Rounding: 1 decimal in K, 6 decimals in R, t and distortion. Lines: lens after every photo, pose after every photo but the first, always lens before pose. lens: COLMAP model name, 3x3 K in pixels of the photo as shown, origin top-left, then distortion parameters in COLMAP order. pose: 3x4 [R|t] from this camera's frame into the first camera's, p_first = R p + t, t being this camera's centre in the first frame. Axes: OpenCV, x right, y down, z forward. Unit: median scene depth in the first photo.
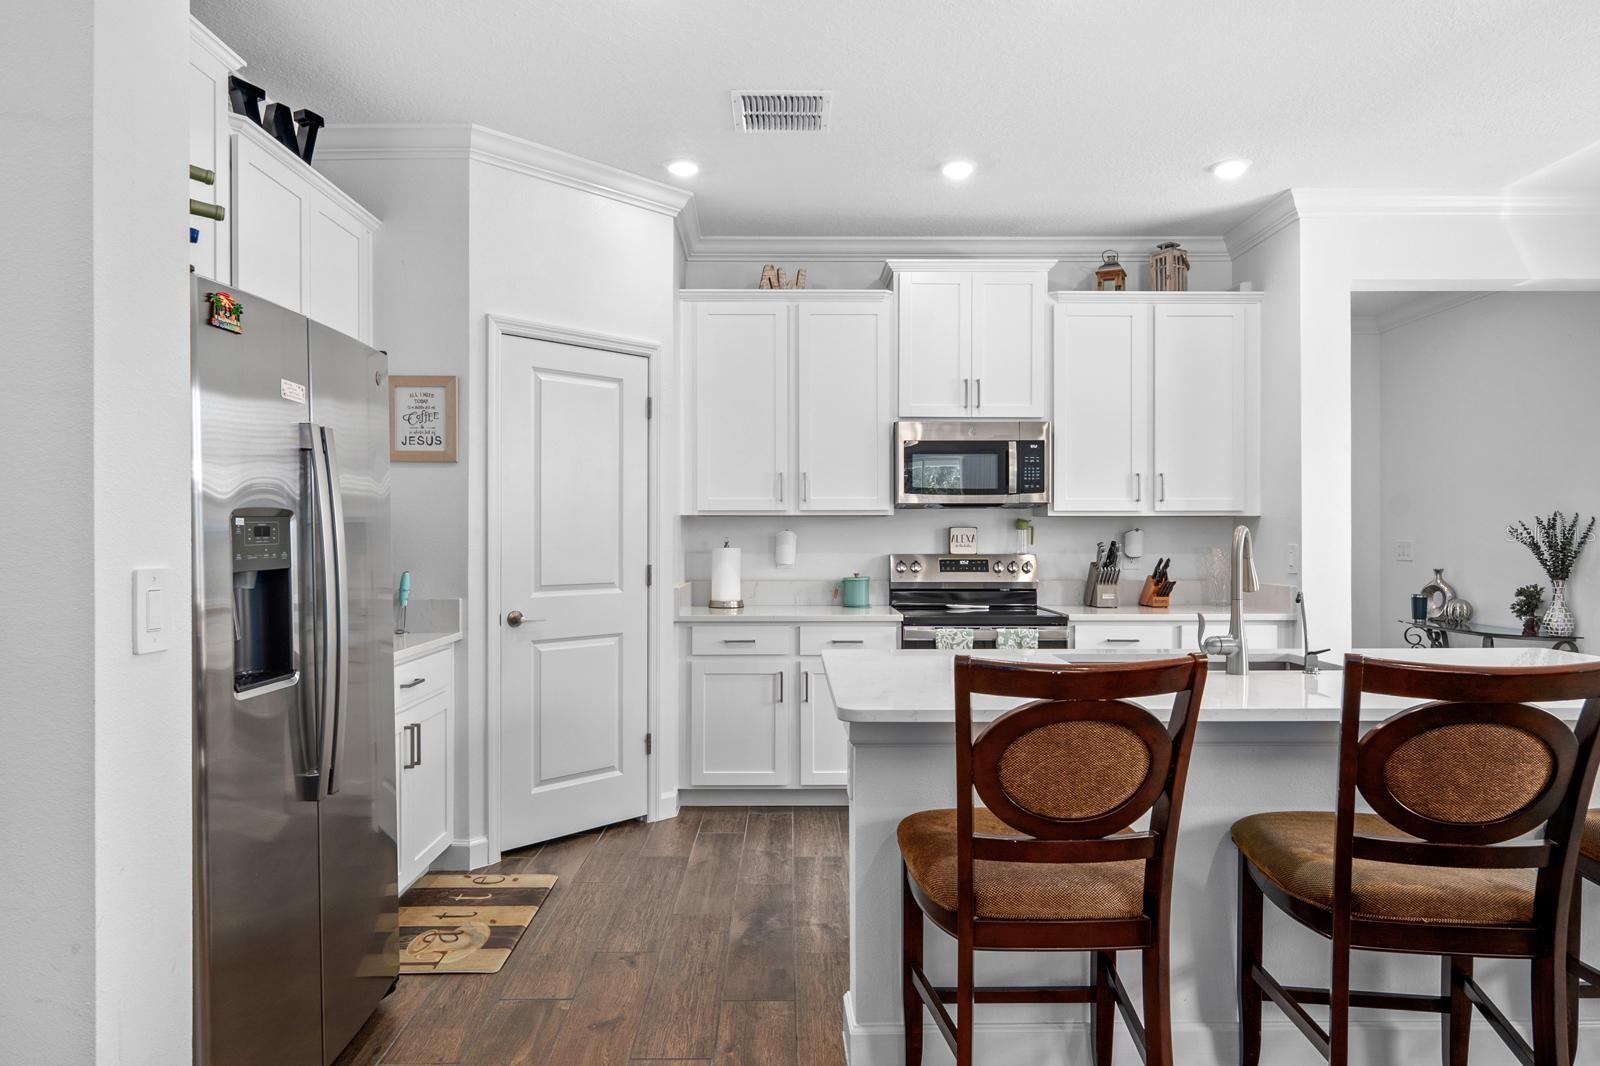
lens RADIAL K [[988.6, 0, 799.5], [0, 988.6, 540.3], [0, 0, 1]] dist [0.004134, 0.002069]
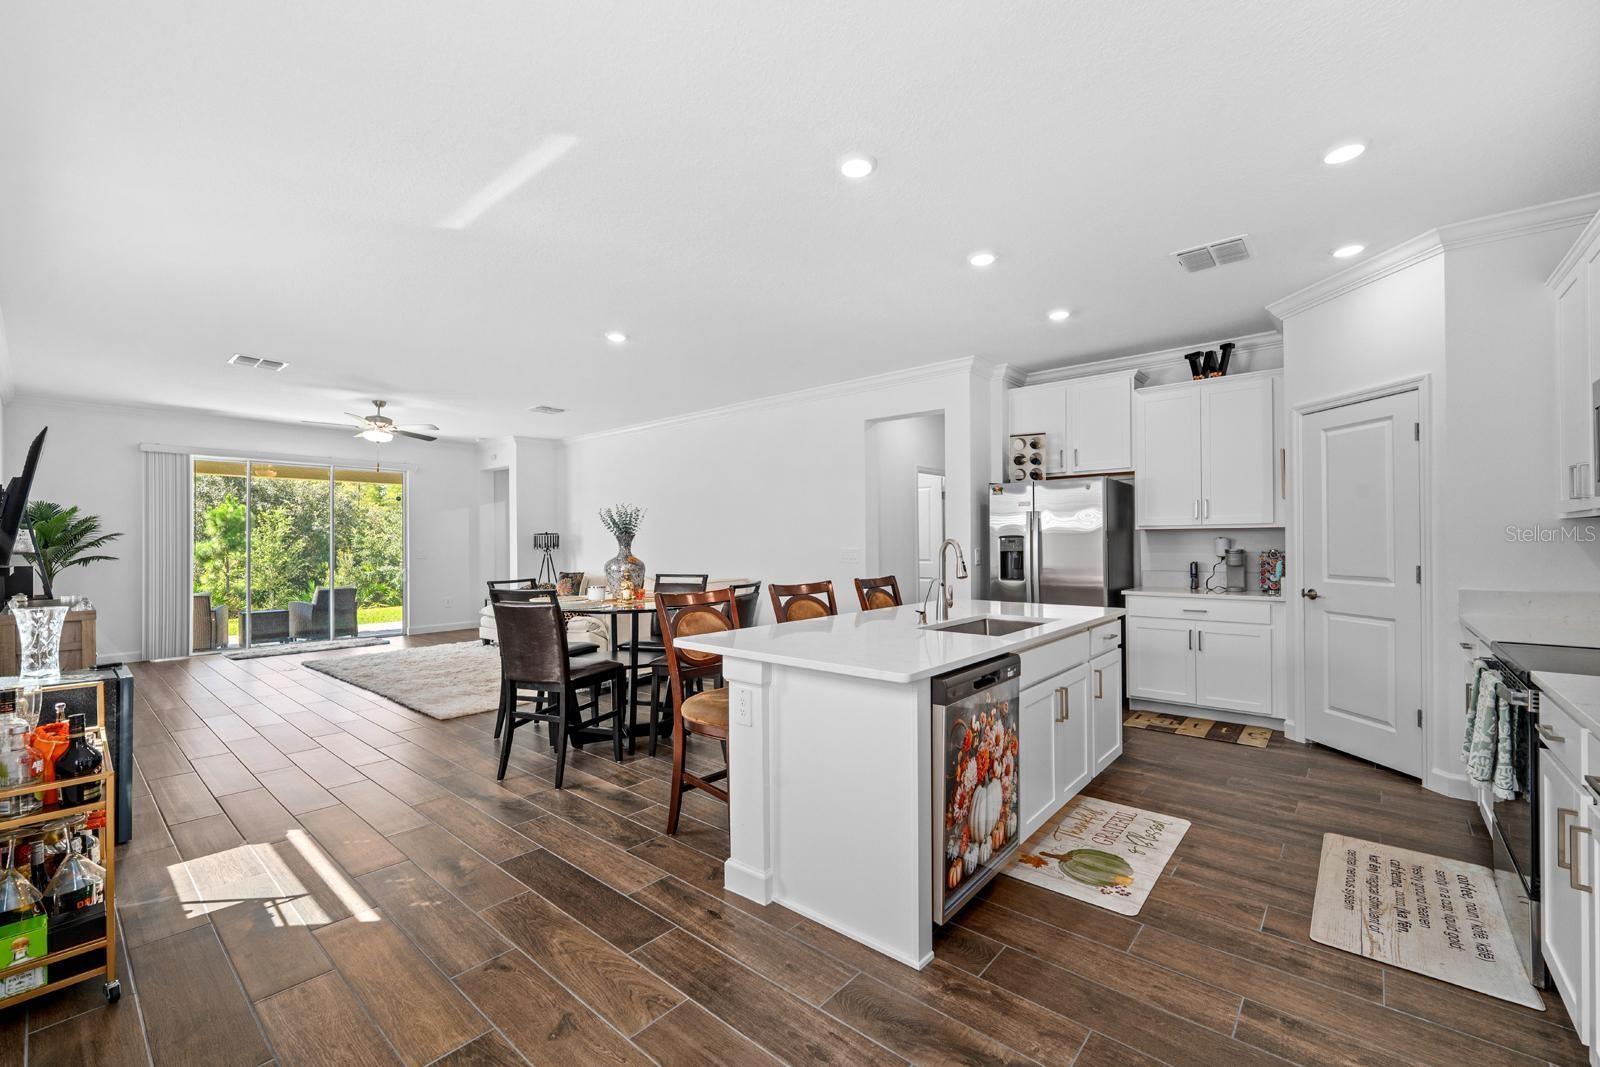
lens RADIAL K [[655.8, 0, 801.2], [0, 655.8, 540.9], [0, 0, 1]] dist [0.000455, 0.000089]
pose [[-0.660239, 0.003985, -0.751045, 0.854802], [0.004429, 0.999989, 0.001413, -0.008159], [0.751042, -0.002393, -0.660250, 0.898737]]
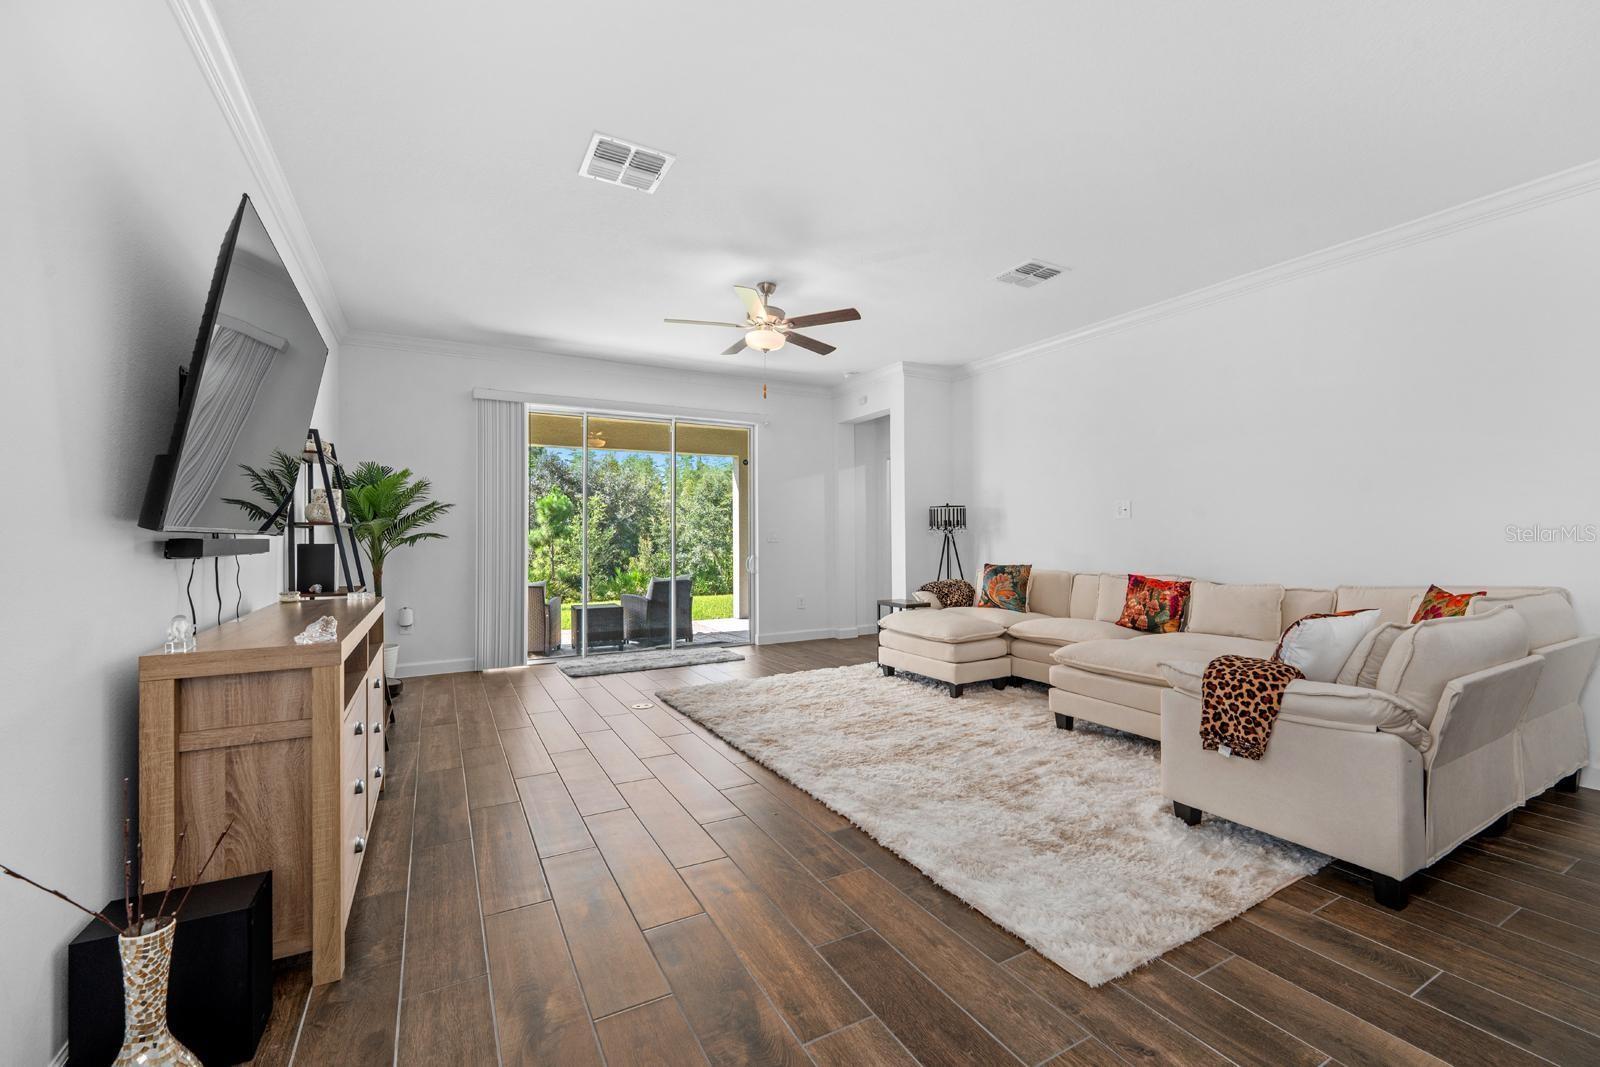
lens RADIAL K [[652.0, 0, 800.0], [0, 652.0, 533.5], [0, 0, 1]] dist [-0.000141, 0.000015]
pose [[-0.878380, 0.004586, -0.477941, 0.766313], [0.004599, 0.999989, 0.001142, 0.022234], [0.477941, -0.001195, -0.878391, 0.021508]]
